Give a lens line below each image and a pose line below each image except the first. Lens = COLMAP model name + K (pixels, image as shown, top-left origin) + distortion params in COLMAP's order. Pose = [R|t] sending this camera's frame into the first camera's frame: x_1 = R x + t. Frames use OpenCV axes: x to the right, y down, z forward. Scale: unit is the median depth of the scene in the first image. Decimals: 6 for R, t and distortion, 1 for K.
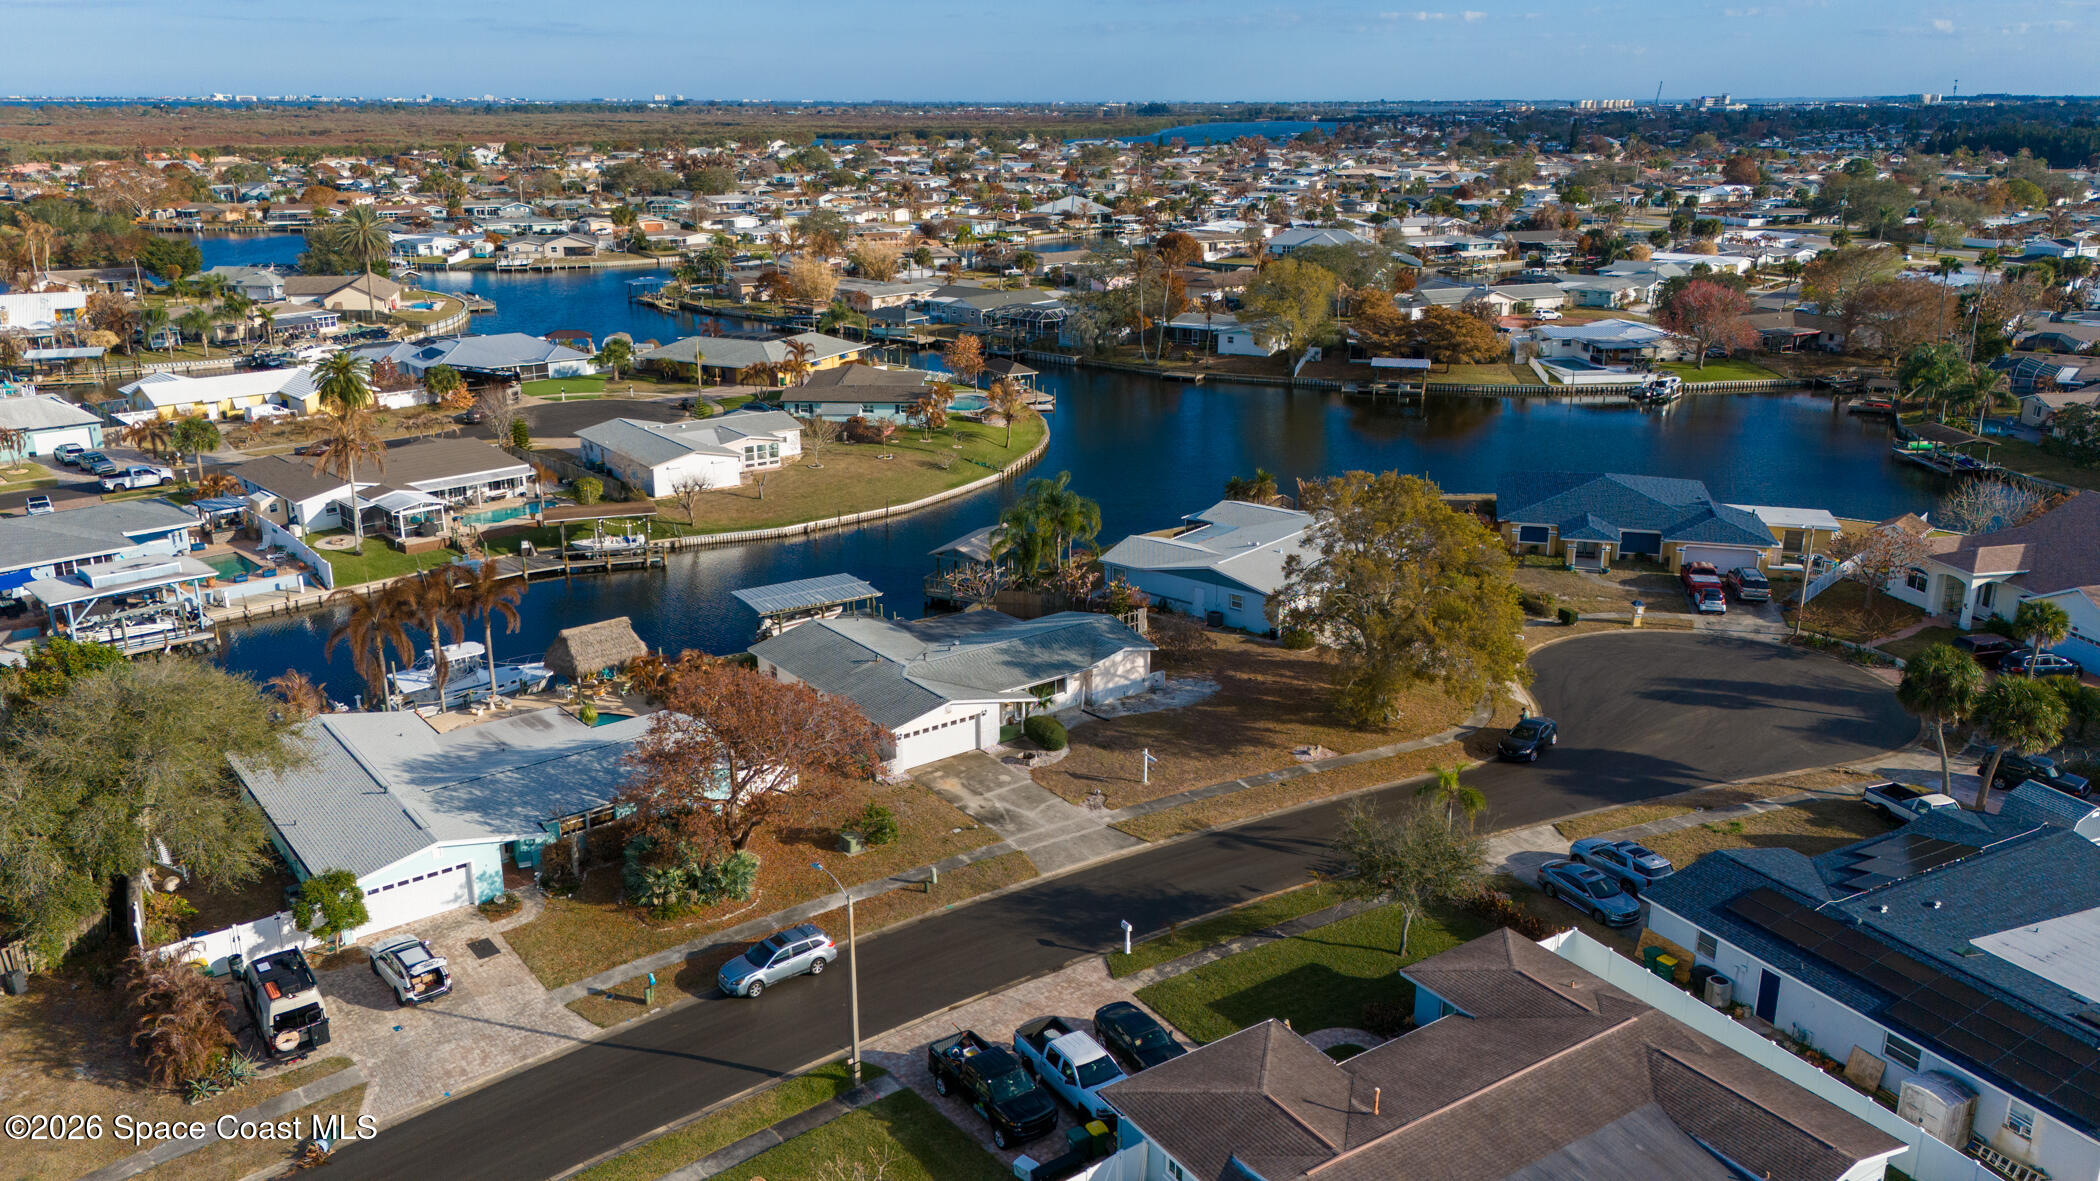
lens RADIAL K [[1565.7, 0, 1050.0], [0, 1565.7, 590.5], [0, 0, 1]] dist [0.070640, -0.065135]
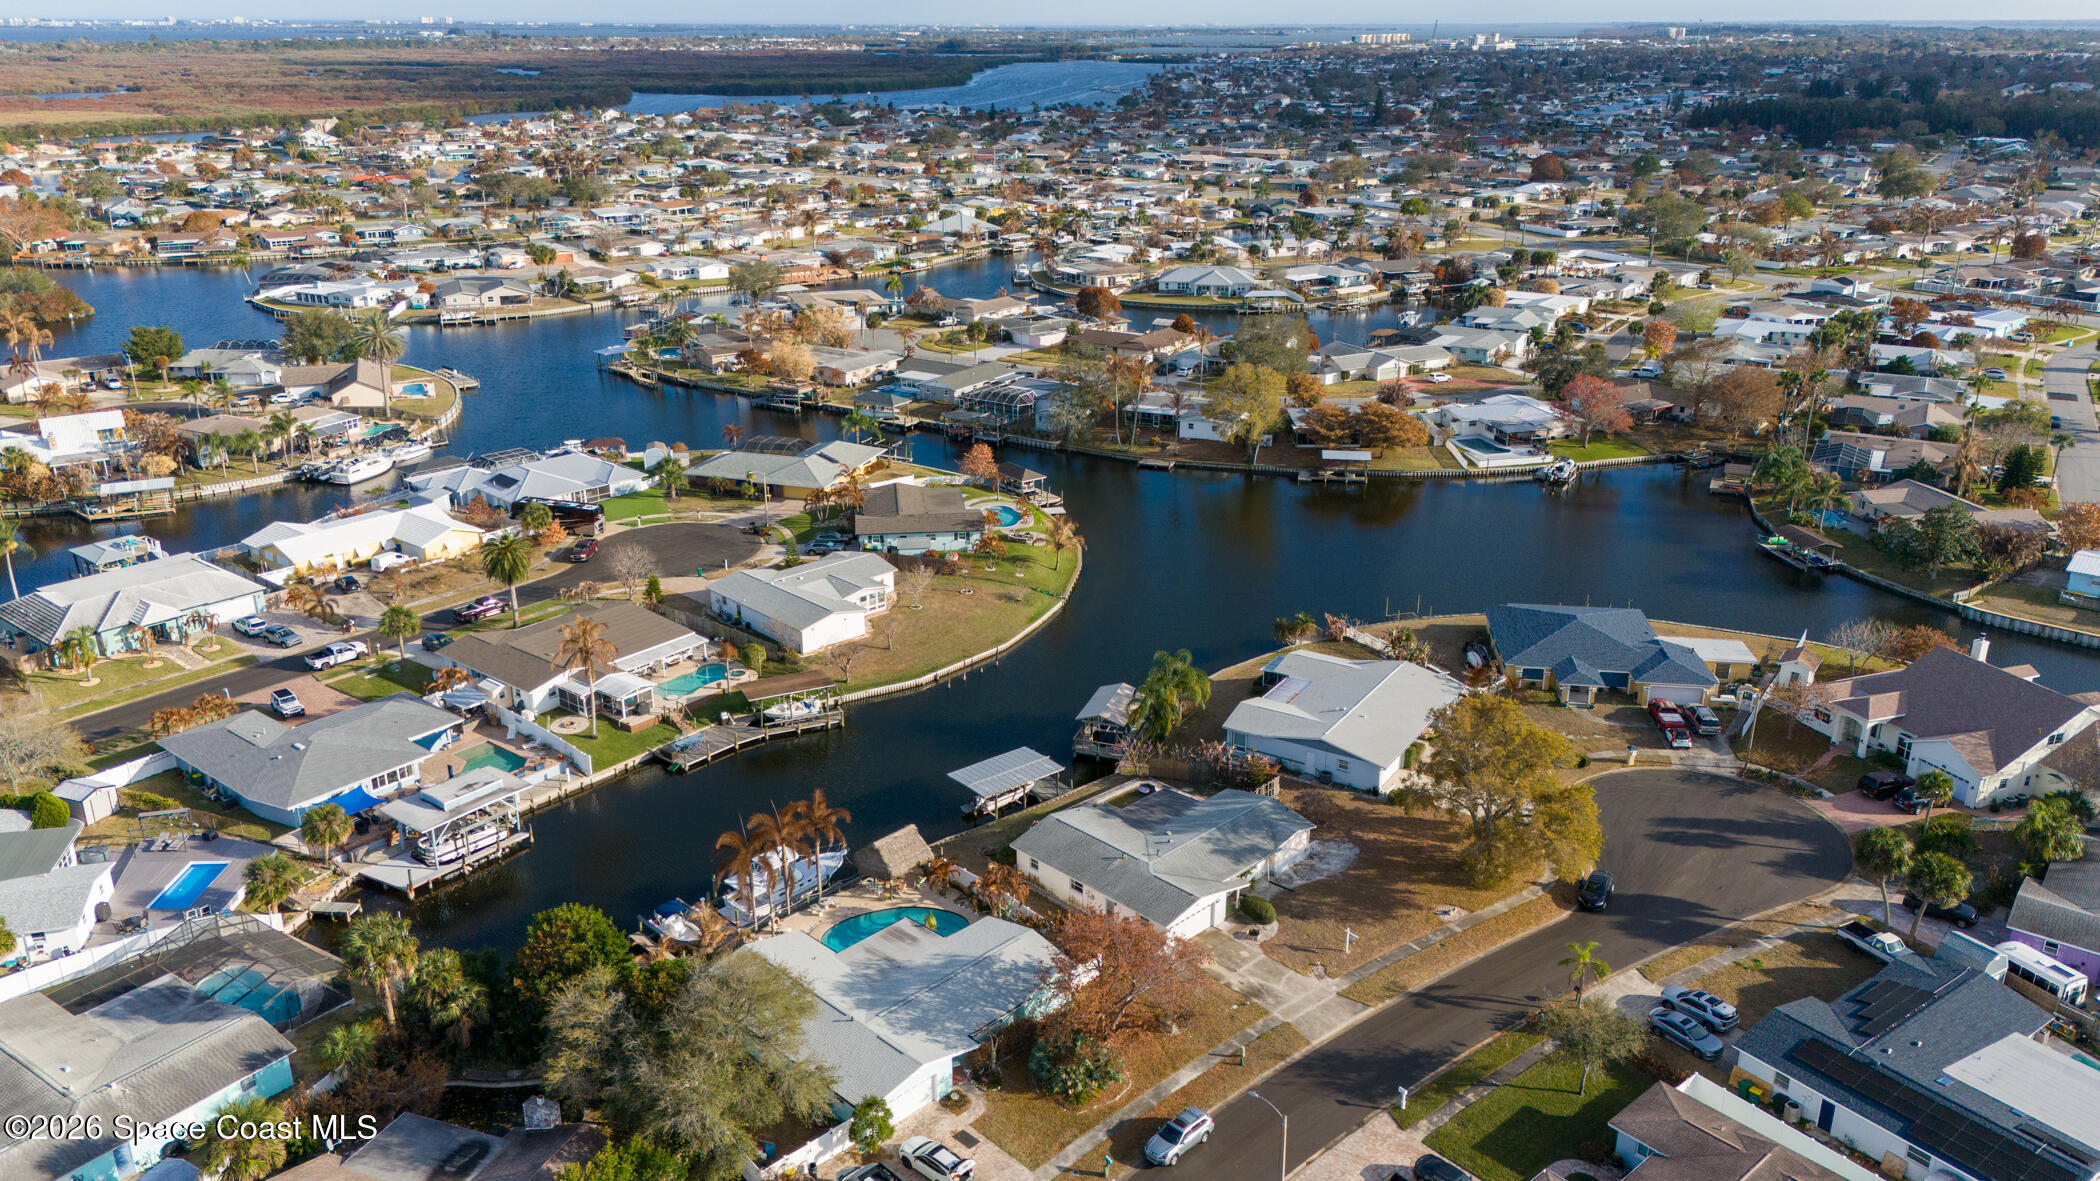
lens RADIAL K [[1545.8, 0, 1050.0], [0, 1545.8, 590.5], [0, 0, 1]] dist [0.065578, -0.057935]
pose [[0.991633, -0.042464, 0.121904, -0.235020], [0.036372, 0.997996, 0.051772, -0.183592], [-0.123858, -0.046905, 0.991191, -0.206562]]
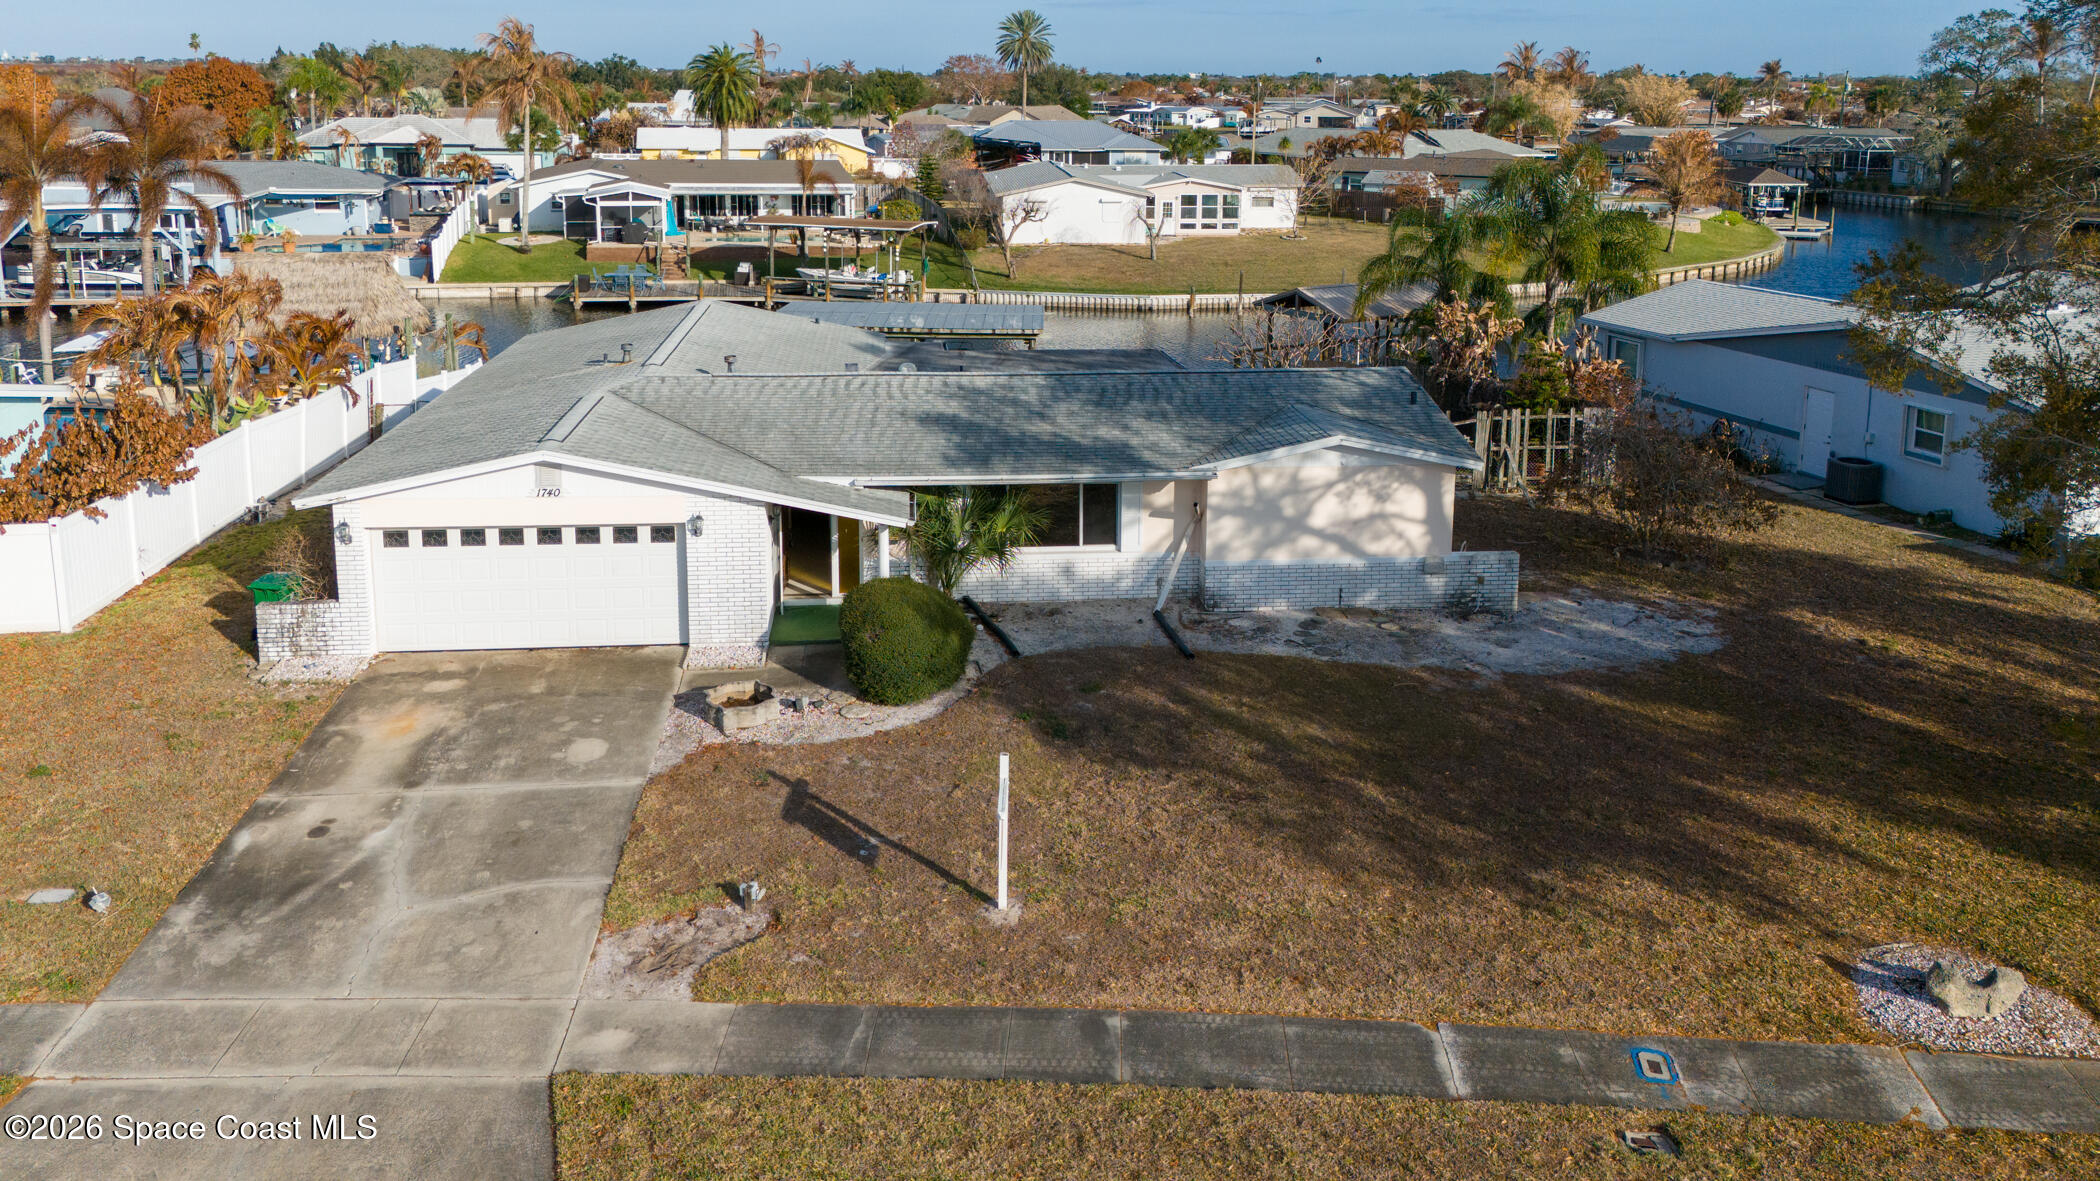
lens RADIAL K [[1588.9, 0, 1047.7], [0, 1588.9, 422.8], [0, 0, 1]] dist [0.056508, -0.035502]
pose [[0.848659, 0.121152, -0.514879, 0.117360], [-0.167800, 0.984800, -0.044853, 0.042587], [0.501619, 0.124461, 0.856089, 0.536500]]
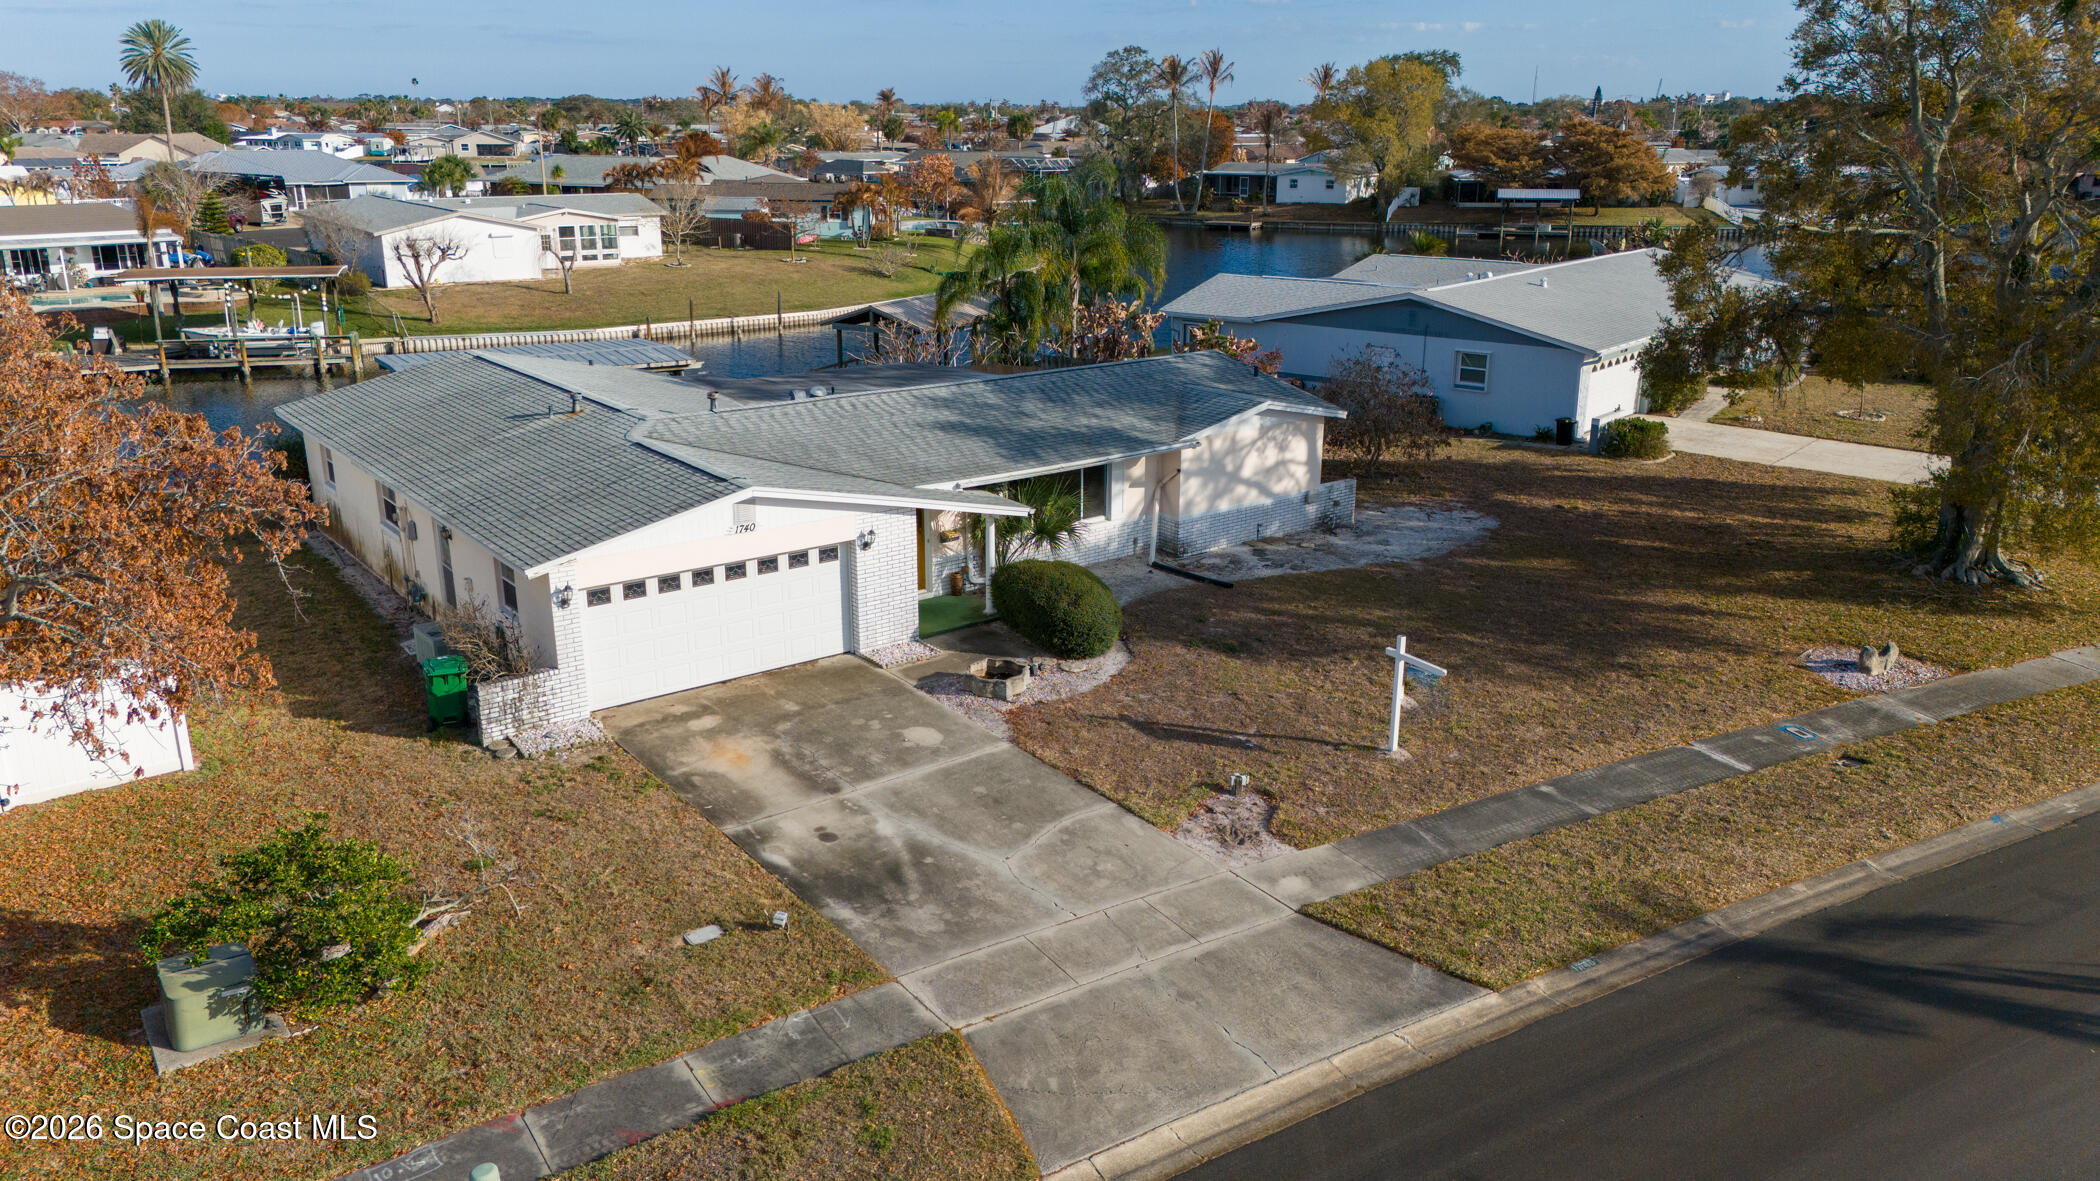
lens RADIAL K [[1545.8, 0, 1050.0], [0, 1545.8, 590.5], [0, 0, 1]] dist [0.065578, -0.057935]
pose [[0.999995, 0.002846, 0.001526, -0.003178], [-0.002844, 0.999996, -0.000871, 0.061726], [-0.001528, 0.000867, 0.999998, 0.471830]]
